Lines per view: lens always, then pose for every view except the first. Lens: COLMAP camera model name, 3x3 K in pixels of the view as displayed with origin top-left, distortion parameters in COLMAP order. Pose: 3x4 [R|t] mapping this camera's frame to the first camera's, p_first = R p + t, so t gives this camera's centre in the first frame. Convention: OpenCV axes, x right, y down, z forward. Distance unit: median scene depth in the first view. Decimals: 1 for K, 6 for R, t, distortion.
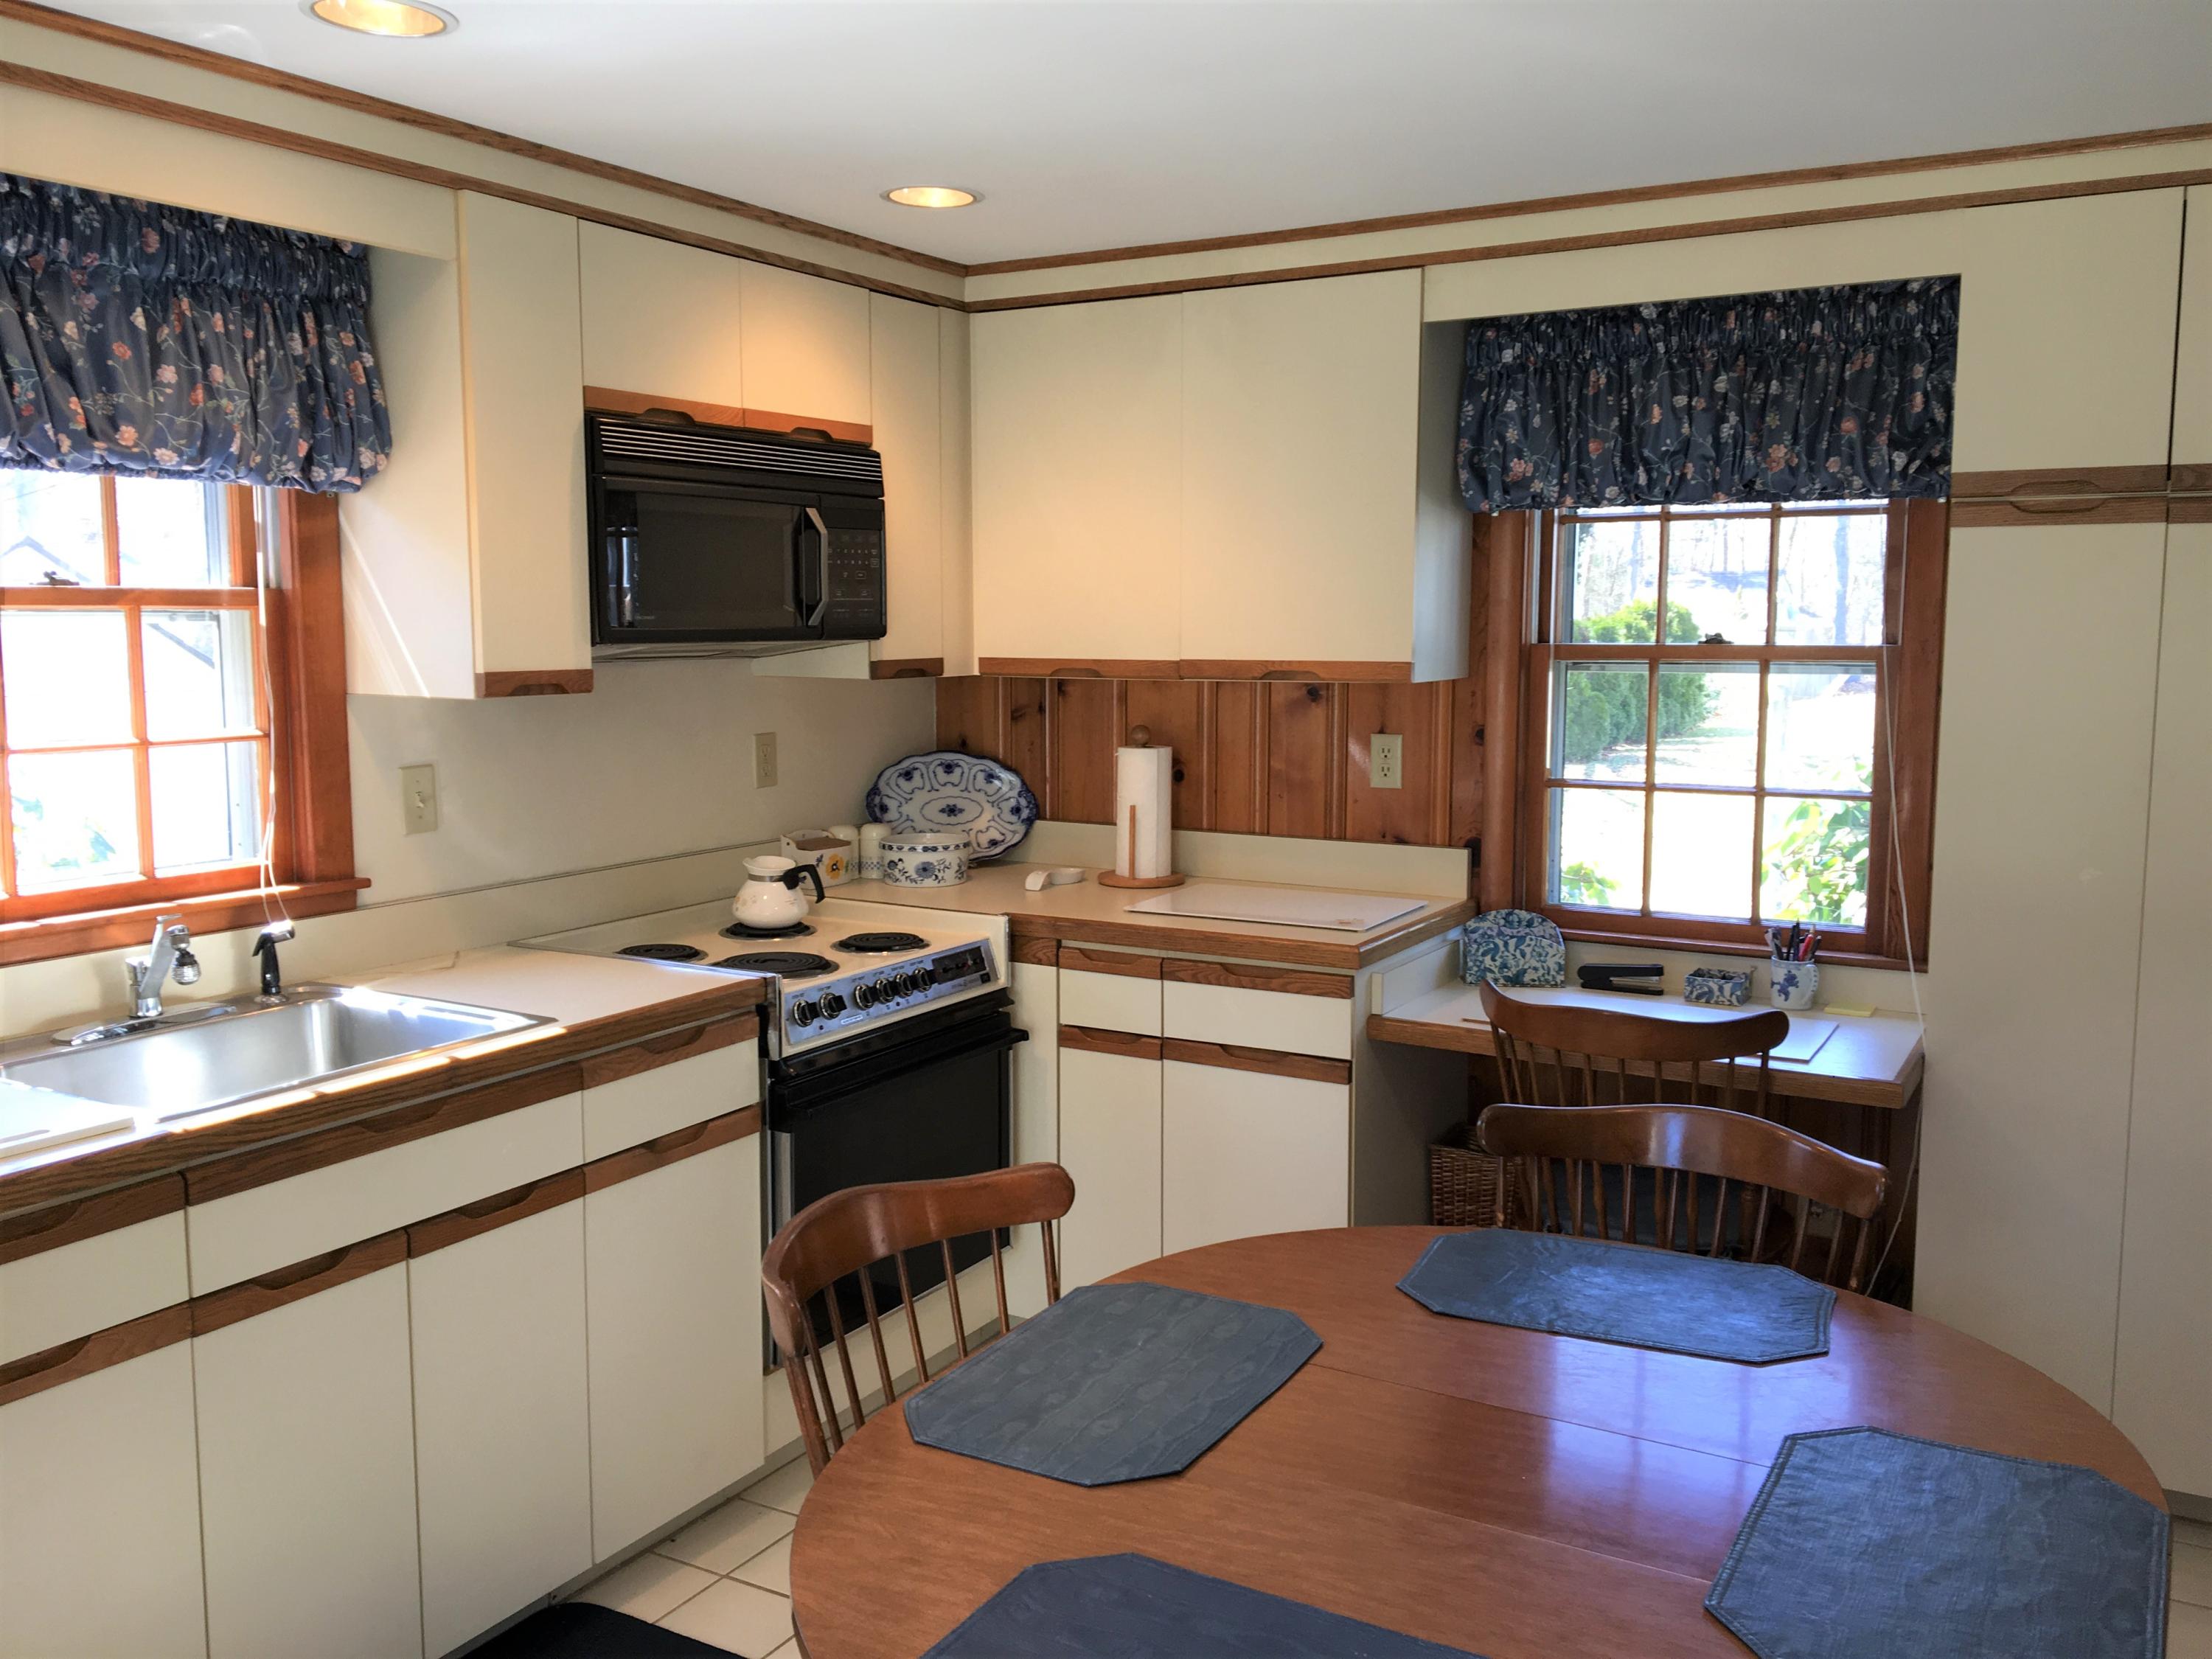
lens RADIAL K [[1850.5, 0, 1106.1], [0, 1850.5, 822.2], [0, 0, 1]] dist [0.112697, -0.202765]
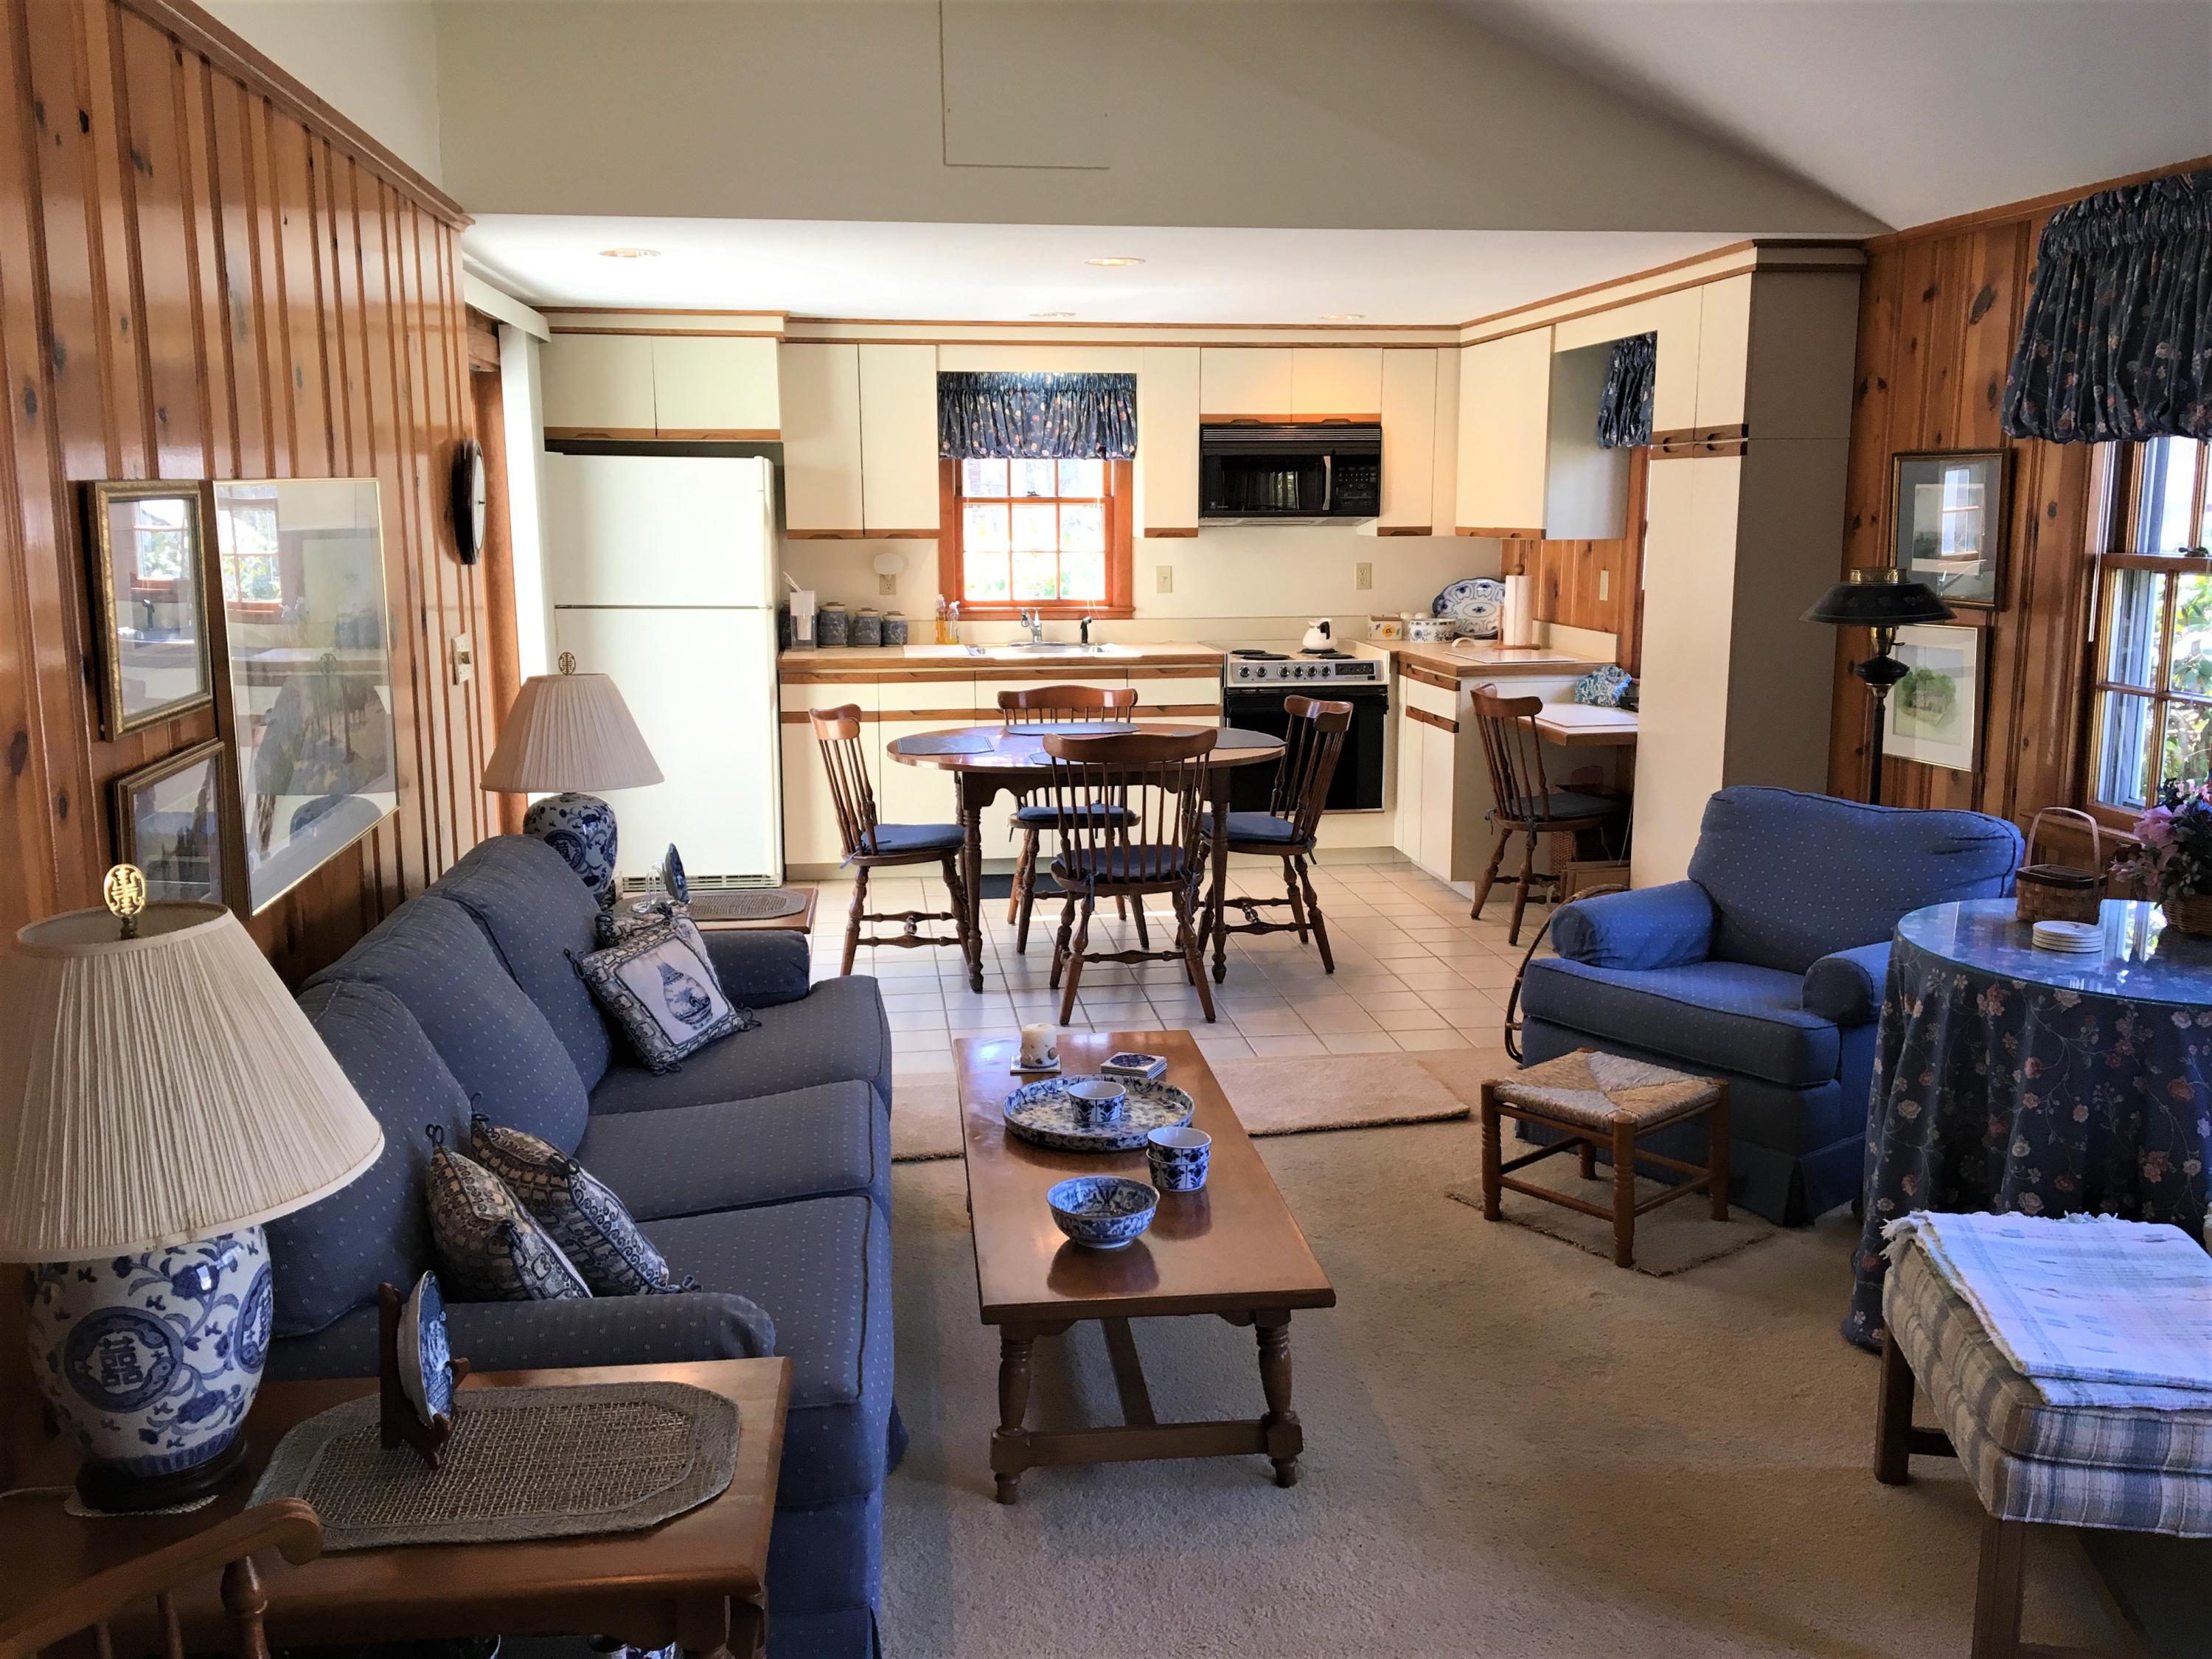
lens RADIAL K [[1850.5, 0, 1106.1], [0, 1850.5, 822.2], [0, 0, 1]] dist [0.112697, -0.202765]
pose [[0.613097, 0.134151, -0.778534, 1.396710], [-0.088712, 0.990935, 0.100890, 0.059192], [0.785011, 0.007210, 0.619440, -0.544910]]
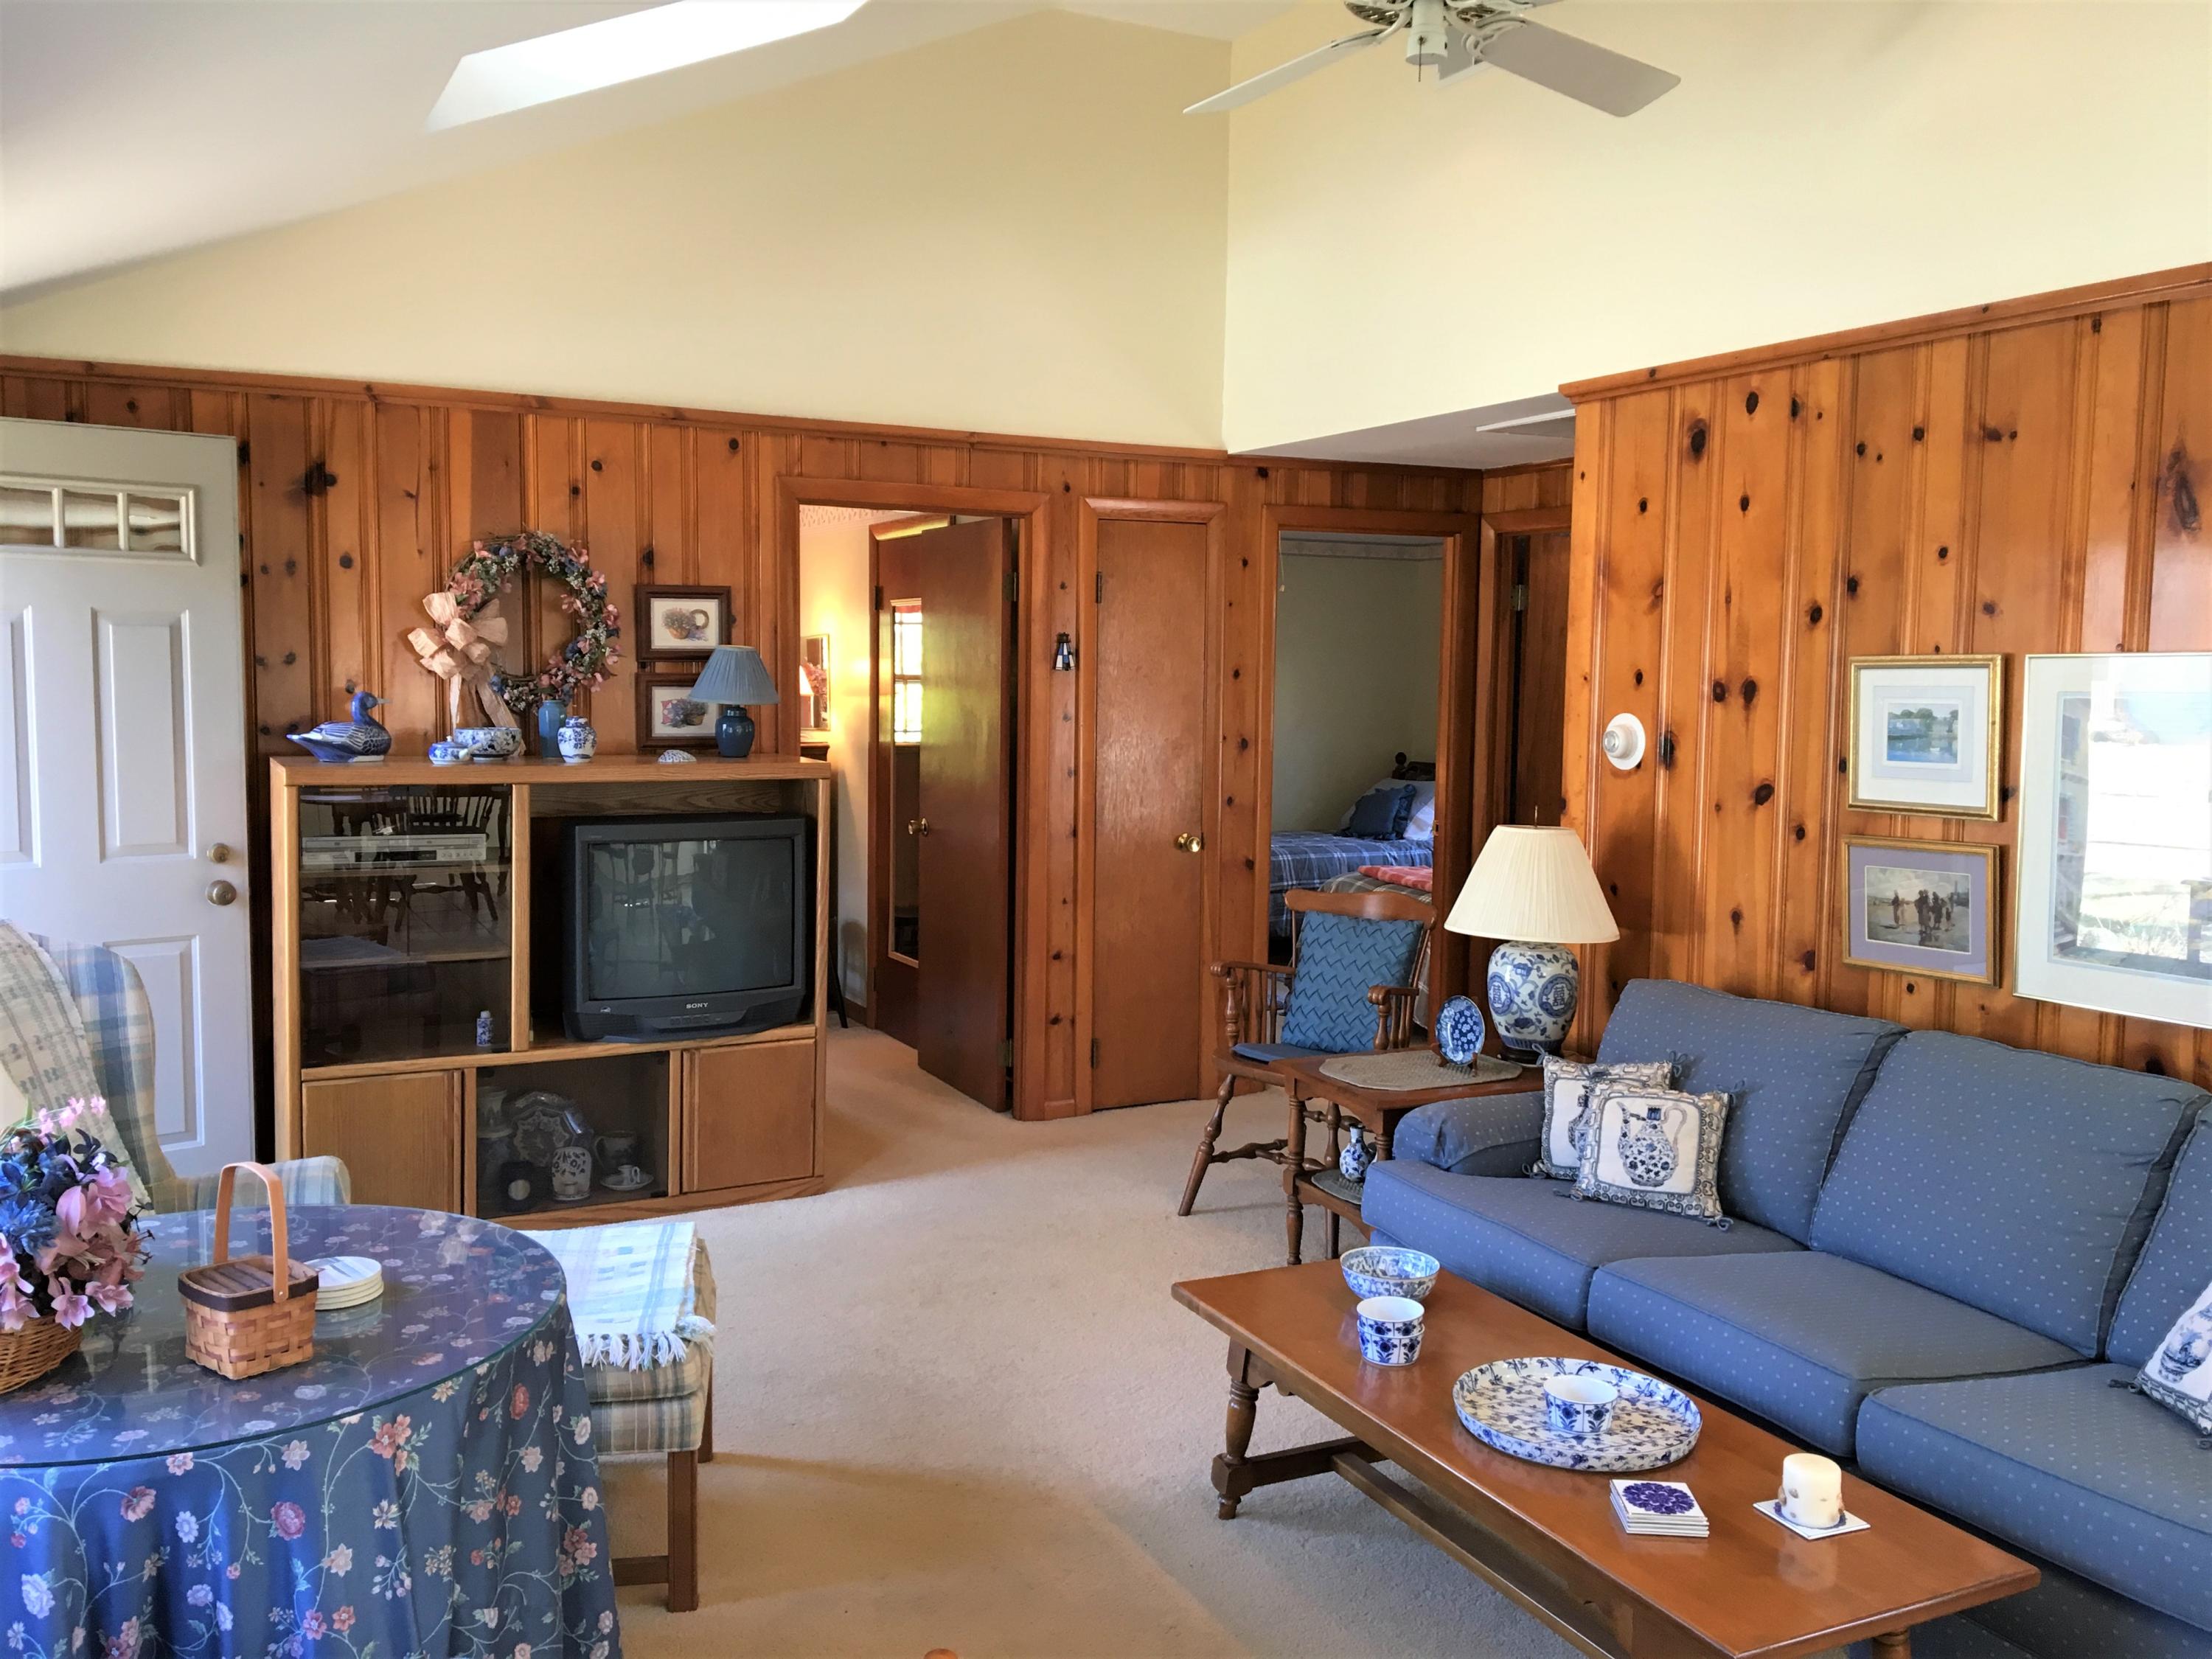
lens RADIAL K [[1850.5, 0, 1106.1], [0, 1850.5, 822.2], [0, 0, 1]] dist [0.112697, -0.202765]
pose [[-0.845715, -0.054914, 0.530802, 0.438520], [0.048496, 0.982666, 0.178930, -0.084098], [-0.531427, 0.177065, -0.828392, 0.745267]]
